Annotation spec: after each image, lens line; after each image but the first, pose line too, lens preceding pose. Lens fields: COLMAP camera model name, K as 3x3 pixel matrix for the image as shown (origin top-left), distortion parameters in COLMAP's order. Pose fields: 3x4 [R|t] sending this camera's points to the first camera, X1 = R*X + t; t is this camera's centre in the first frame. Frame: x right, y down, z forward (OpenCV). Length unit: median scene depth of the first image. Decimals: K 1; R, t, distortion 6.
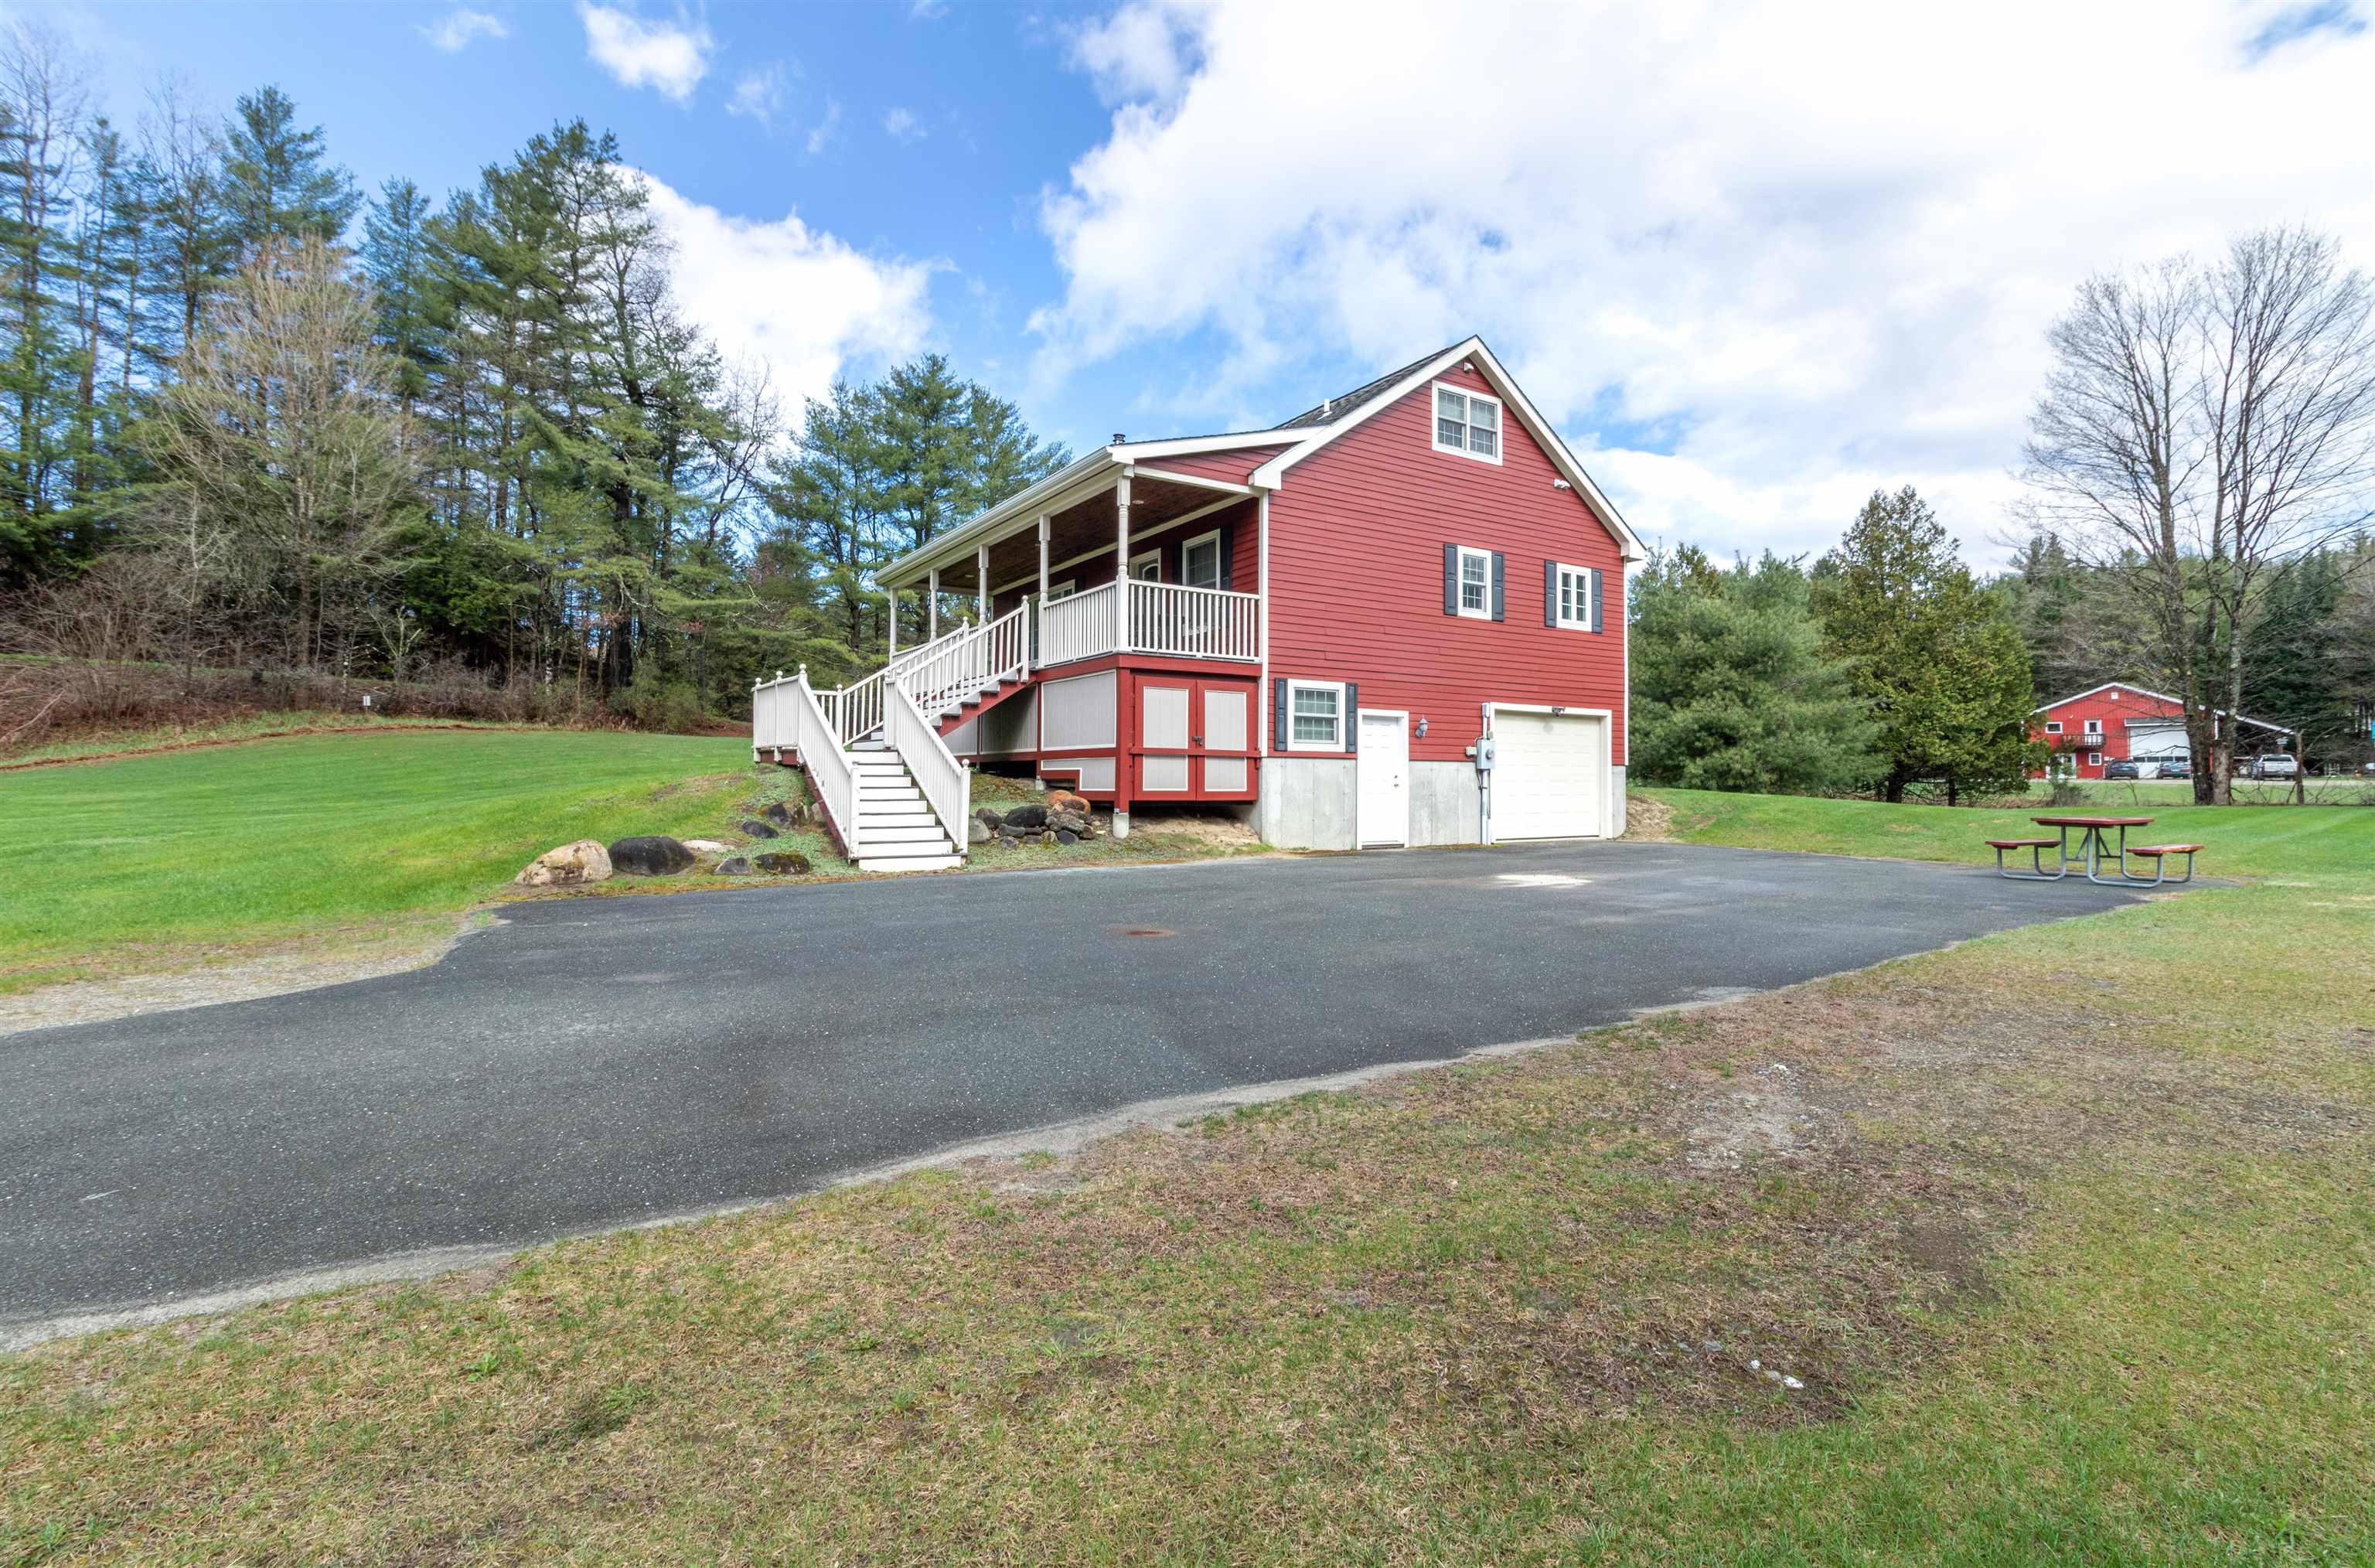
lens RADIAL K [[1107.8, 0, 1203.9], [0, 1107.8, 762.1], [0, 0, 1]] dist [0.000379, 0.002198]
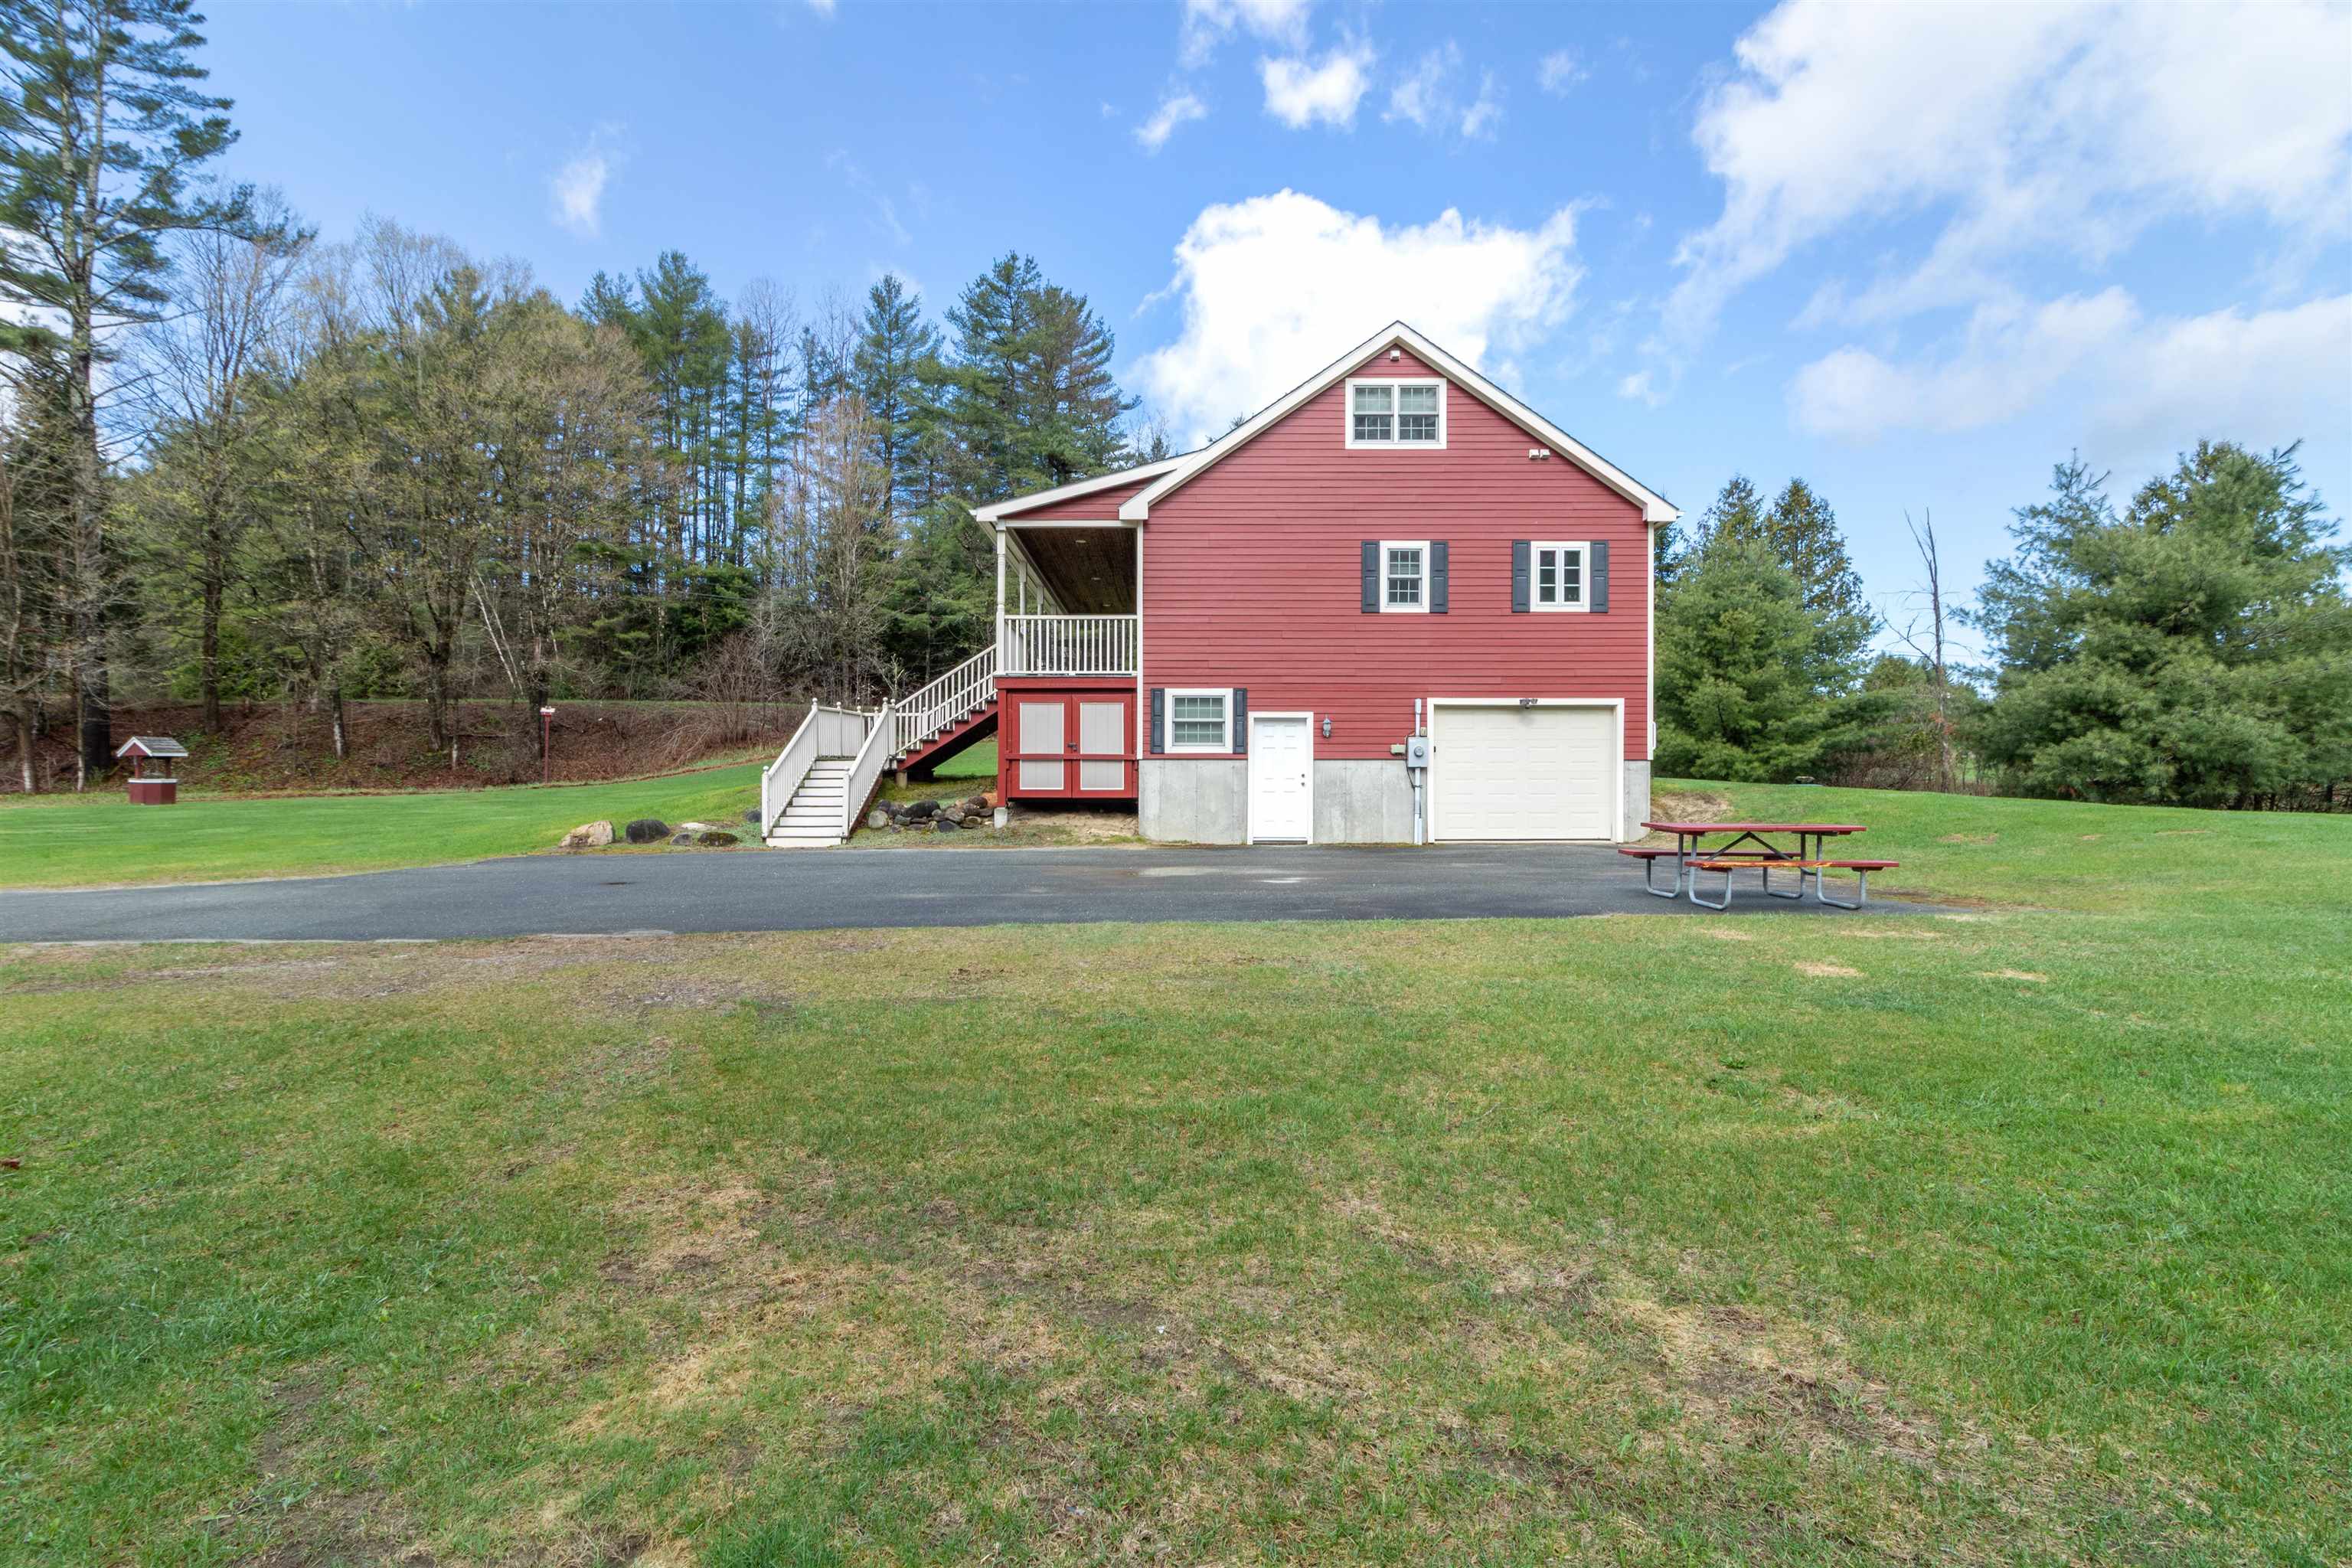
lens RADIAL K [[1125.6, 0, 1175.3], [0, 1125.6, 793.5], [0, 0, 1]] dist [0.002040, 0.001442]
pose [[0.835684, 0.000953, -0.549209, 0.626401], [0.015060, 0.999583, 0.024650, 0.002010], [0.549003, -0.028871, 0.835321, 0.055124]]
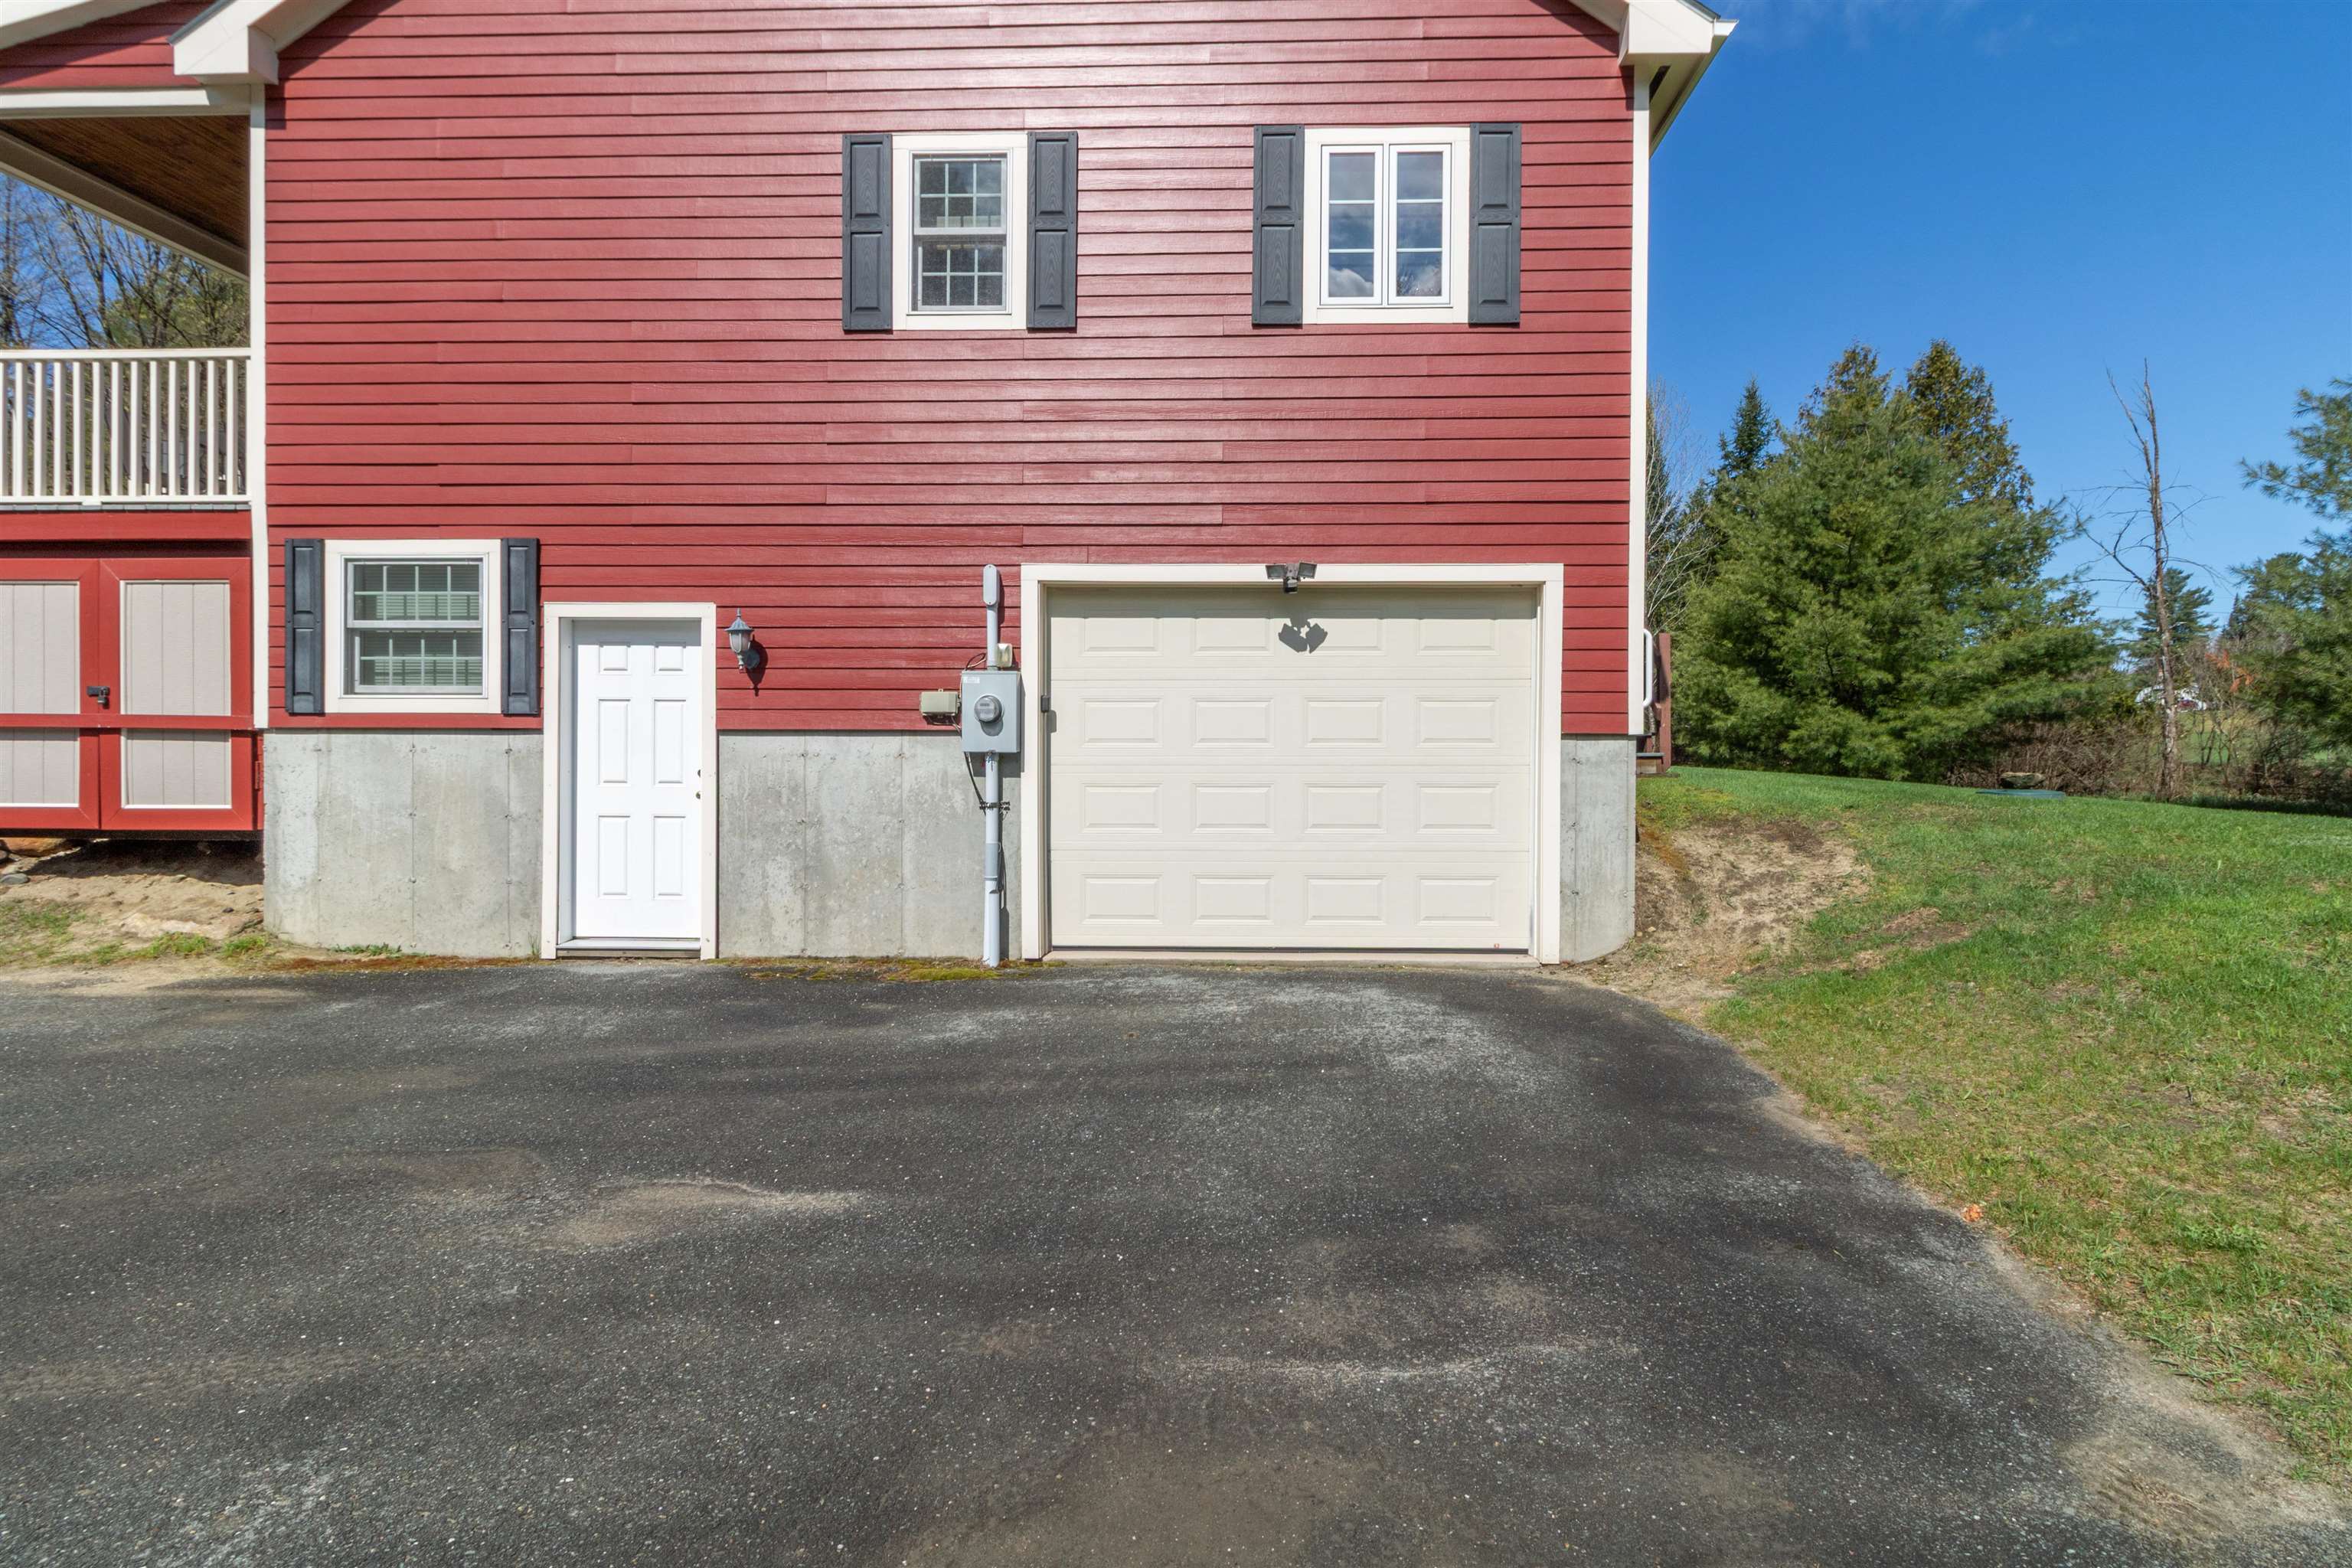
lens RADIAL K [[1125.6, 0, 1221.9], [0, 1125.6, 775.6], [0, 0, 1]] dist [0.002040, 0.001442]
pose [[0.816341, 0.007571, -0.577520, 0.529065], [0.011920, 0.999480, 0.029951, 0.003649], [0.577447, -0.031334, 0.815827, 0.754992]]
